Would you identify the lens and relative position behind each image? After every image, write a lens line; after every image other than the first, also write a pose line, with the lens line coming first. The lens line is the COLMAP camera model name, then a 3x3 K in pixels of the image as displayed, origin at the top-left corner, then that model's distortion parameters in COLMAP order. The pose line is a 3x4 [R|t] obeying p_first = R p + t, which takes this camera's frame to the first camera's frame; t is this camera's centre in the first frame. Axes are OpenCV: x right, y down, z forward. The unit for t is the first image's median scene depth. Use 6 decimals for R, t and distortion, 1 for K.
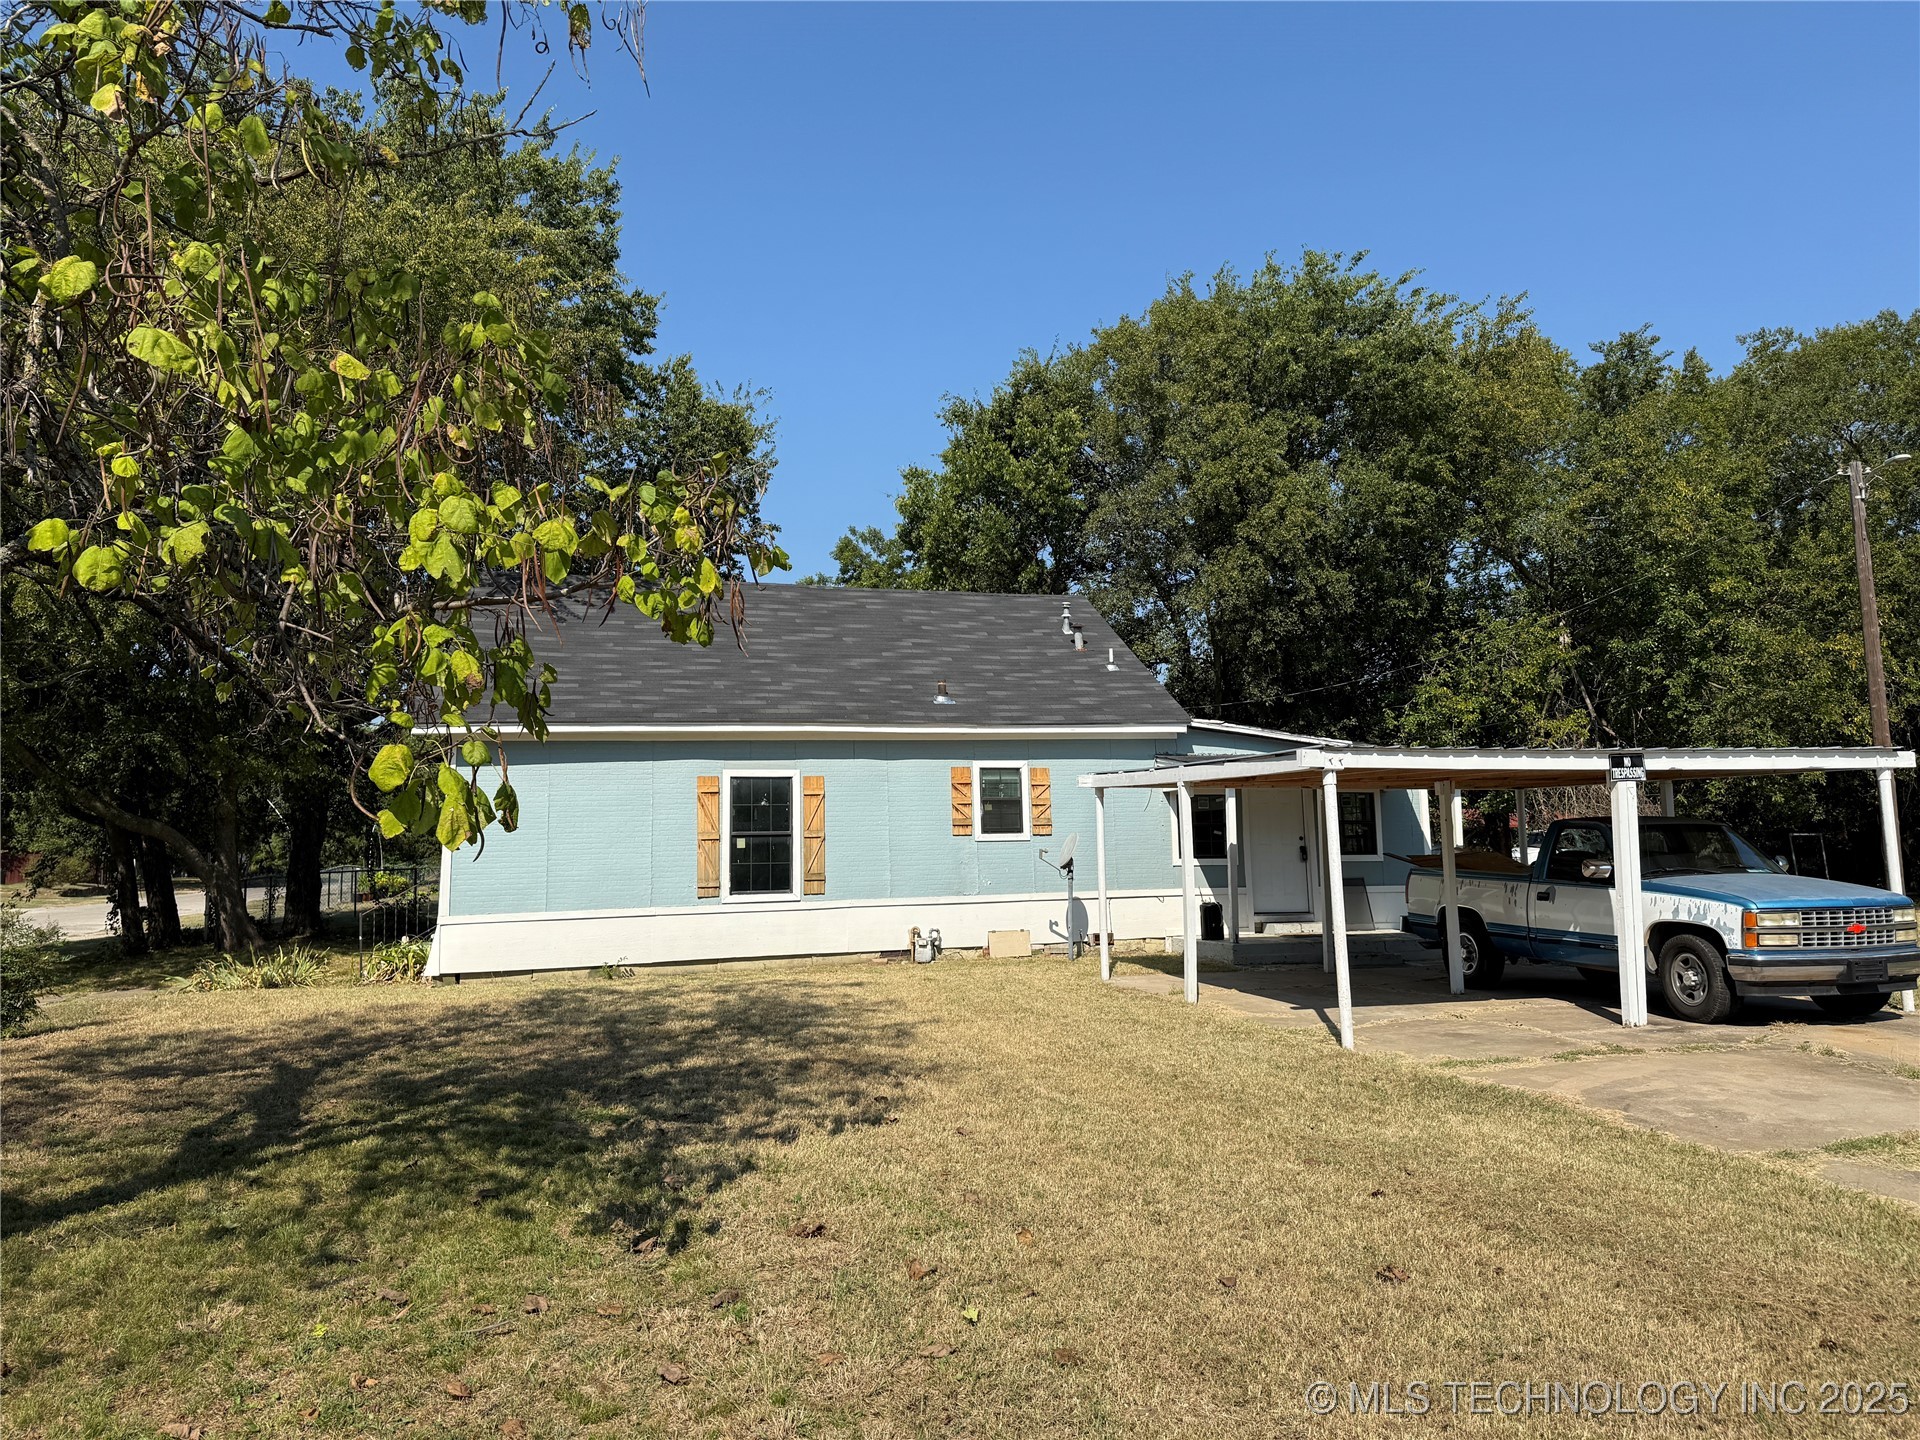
lens RADIAL K [[1366.5, 0, 957.8], [0, 1366.5, 708.3], [0, 0, 1]] dist [0.092868, -0.097148]
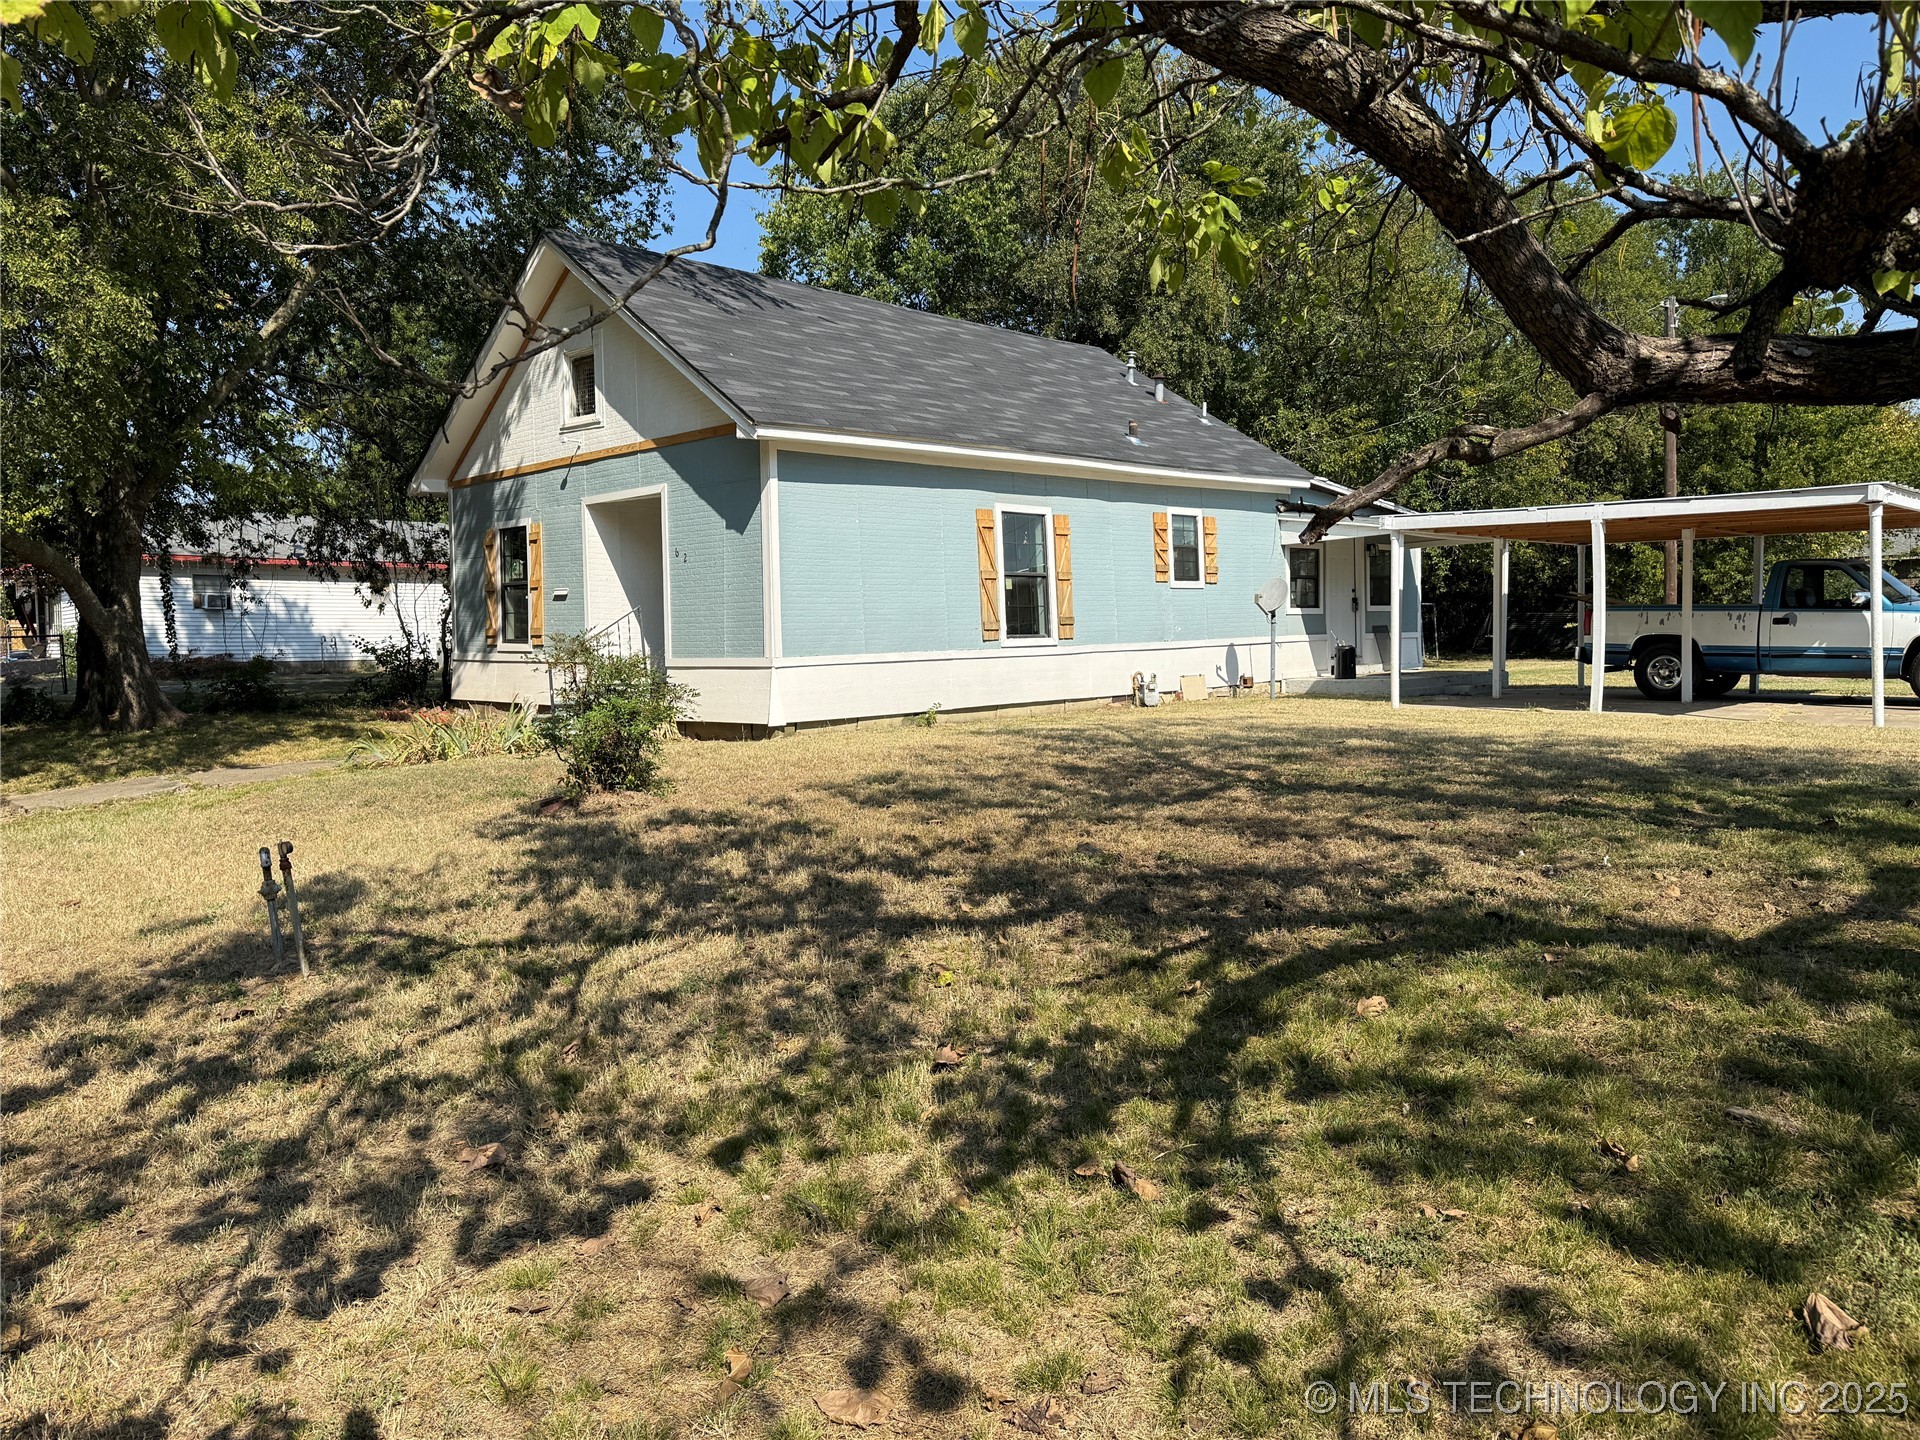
lens RADIAL K [[1366.5, 0, 963.4], [0, 1366.5, 725.9], [0, 0, 1]] dist [0.092868, -0.097148]
pose [[0.870125, -0.035246, 0.491570, -0.637975], [-0.045161, 0.987540, 0.150747, 0.054330], [-0.490758, -0.153369, 0.857691, 0.201243]]
